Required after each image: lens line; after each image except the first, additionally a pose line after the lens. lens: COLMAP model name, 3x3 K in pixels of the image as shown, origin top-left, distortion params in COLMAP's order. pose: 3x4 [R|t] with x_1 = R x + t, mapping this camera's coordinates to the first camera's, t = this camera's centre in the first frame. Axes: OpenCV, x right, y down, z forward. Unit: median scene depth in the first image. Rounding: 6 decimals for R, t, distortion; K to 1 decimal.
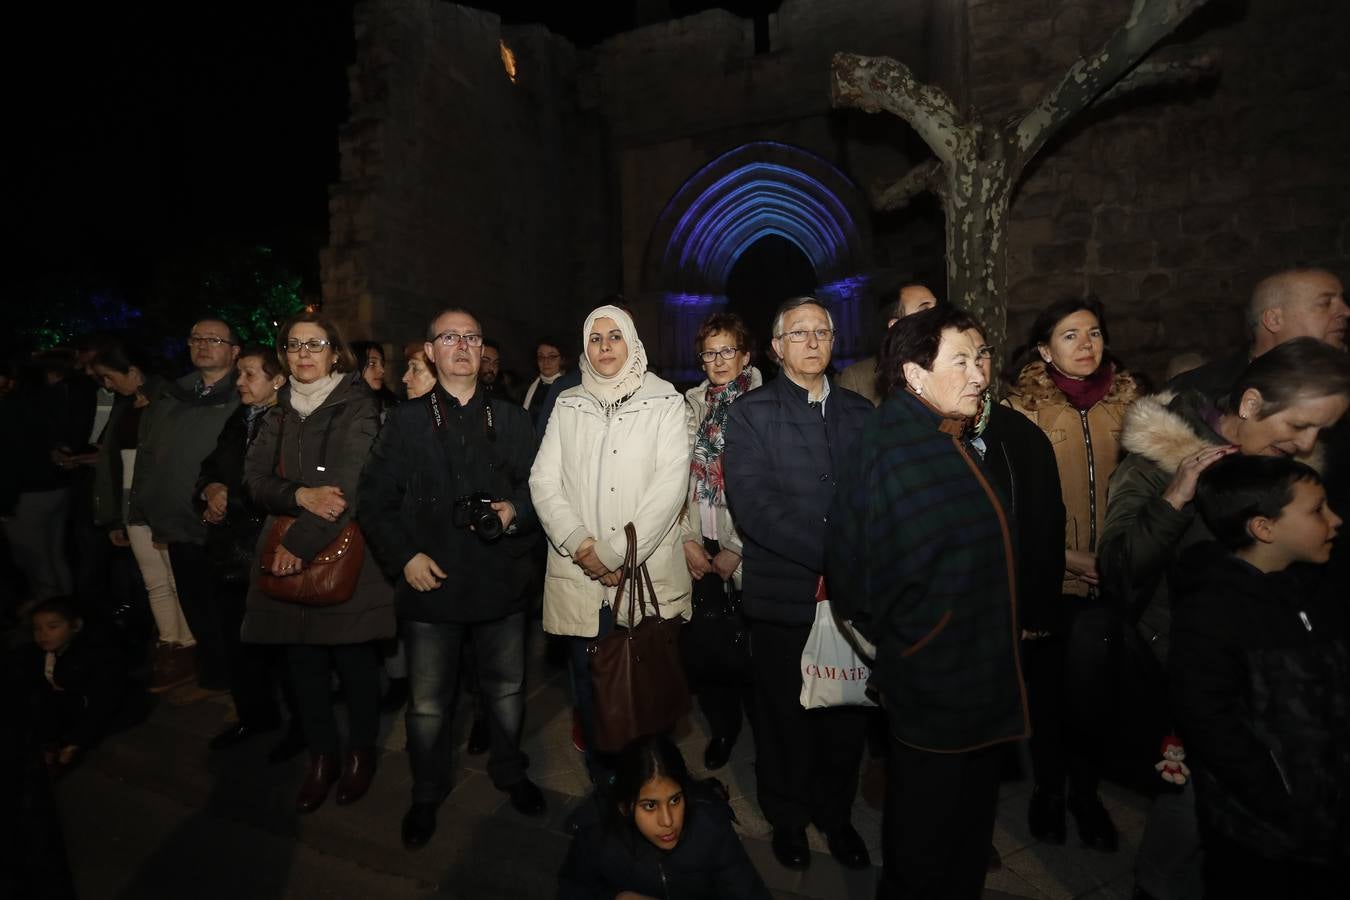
lens RADIAL K [[862.2, 0, 675.0], [0, 862.2, 450.0], [0, 0, 1]] dist [-0.046826, 0.041683]
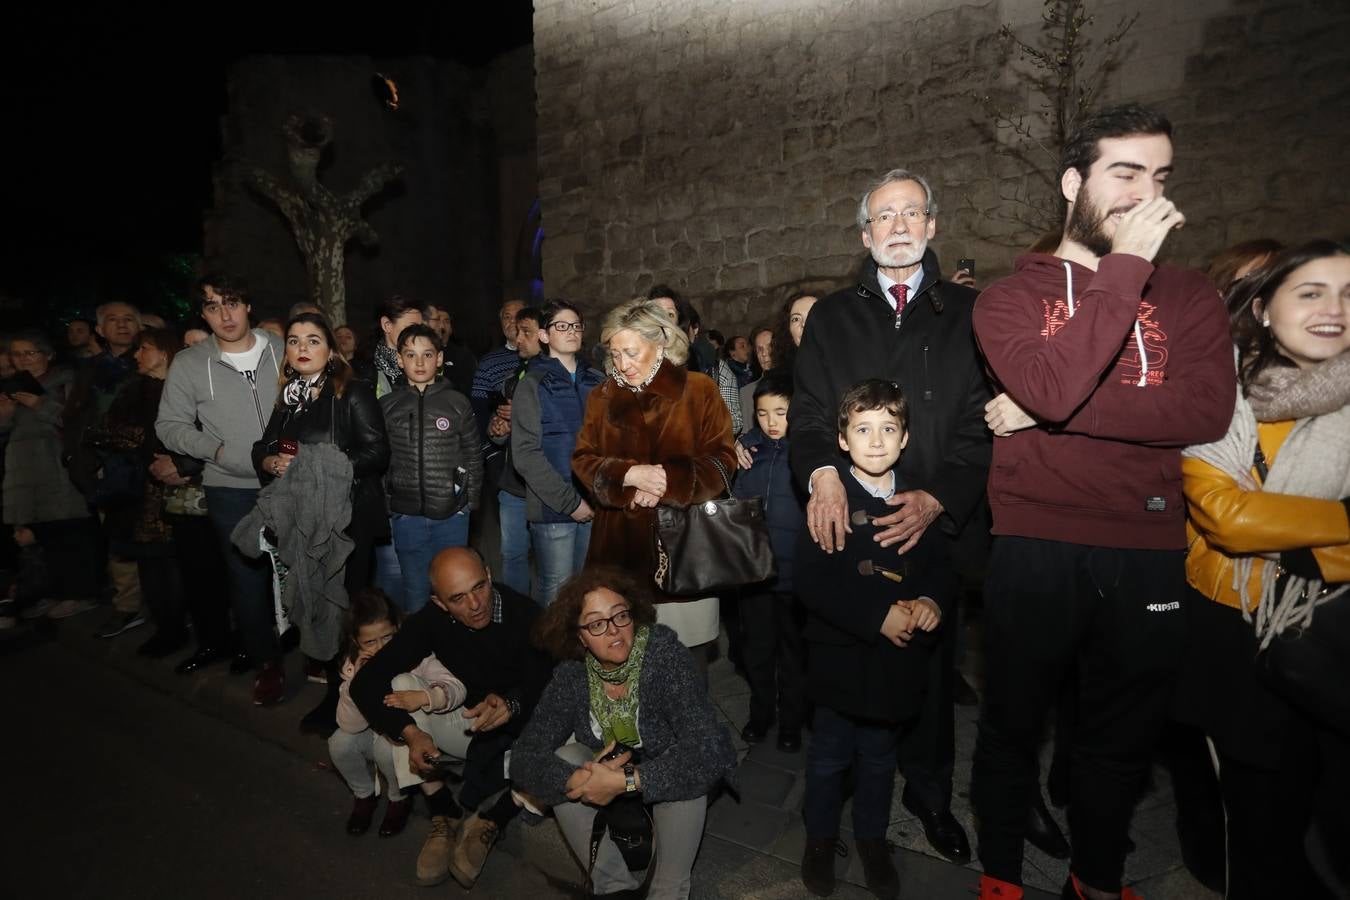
lens RADIAL K [[862.2, 0, 675.0], [0, 862.2, 450.0], [0, 0, 1]] dist [-0.046826, 0.041683]
pose [[0.988255, 0.006486, -0.152675, 0.802309], [-0.000330, 0.999187, 0.040313, 0.013026], [0.152813, -0.039789, 0.987454, -0.321261]]
